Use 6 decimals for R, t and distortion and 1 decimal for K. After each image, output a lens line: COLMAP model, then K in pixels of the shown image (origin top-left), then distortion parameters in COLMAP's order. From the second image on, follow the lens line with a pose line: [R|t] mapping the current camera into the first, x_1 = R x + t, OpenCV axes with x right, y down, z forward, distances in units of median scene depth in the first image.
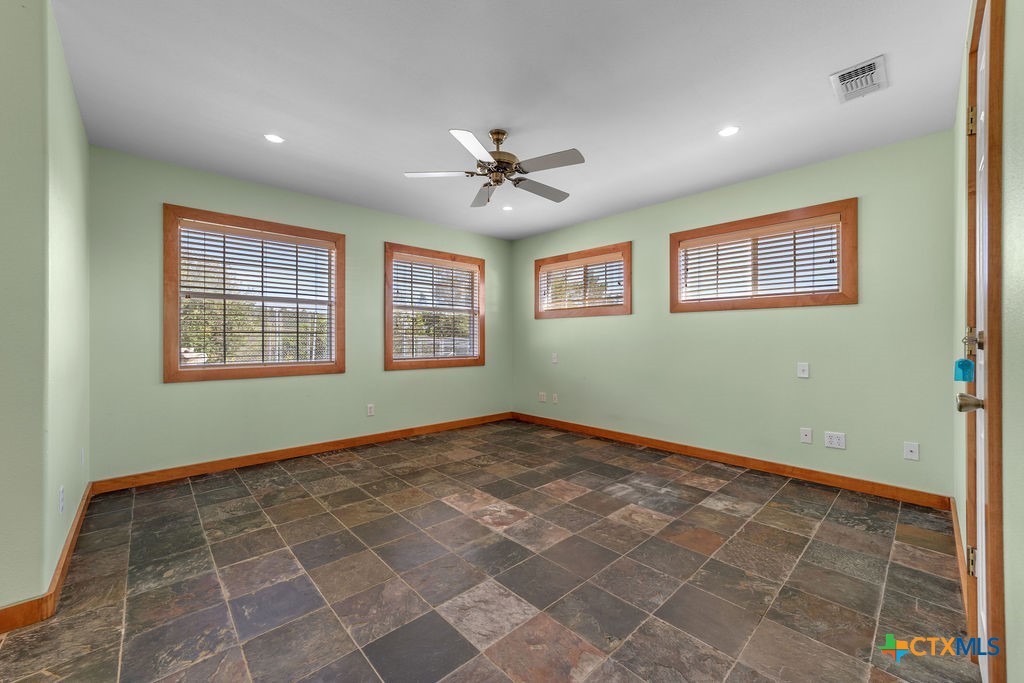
lens RADIAL K [[396.1, 0, 510.1], [0, 396.1, 338.6], [0, 0, 1]] dist [-0.014011, 0.005179]
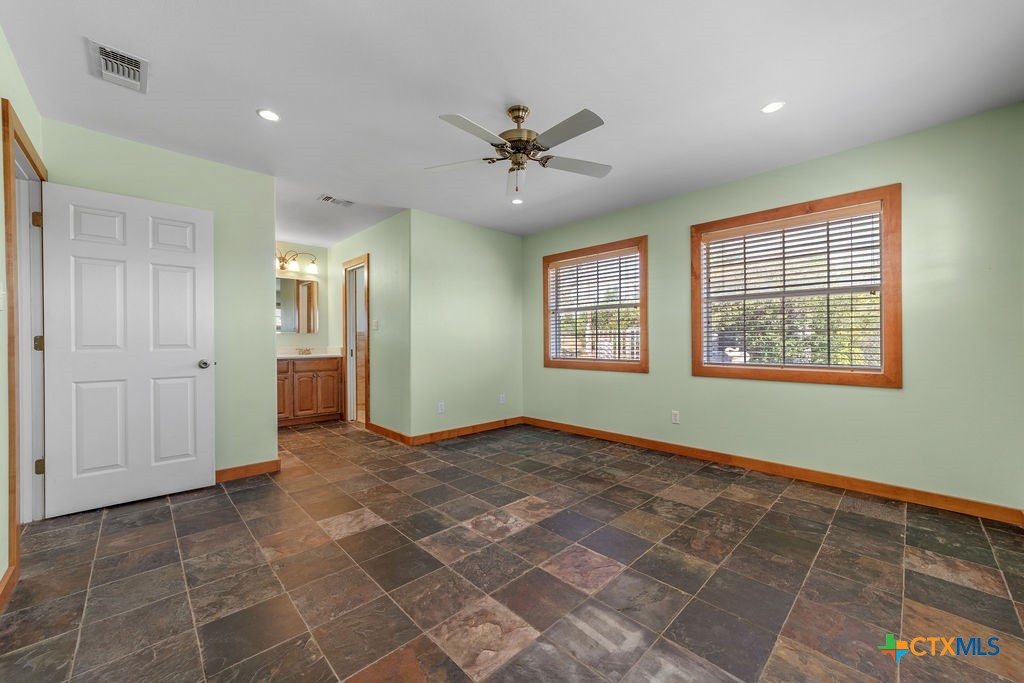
lens RADIAL K [[396.1, 0, 511.5], [0, 396.1, 341.6], [0, 0, 1]] dist [-0.014011, 0.005179]
pose [[0.012543, -0.000389, -0.999921, 0.766283], [0.005463, 0.999985, -0.000320, 0.007135], [0.999906, -0.005458, 0.012545, 0.849756]]
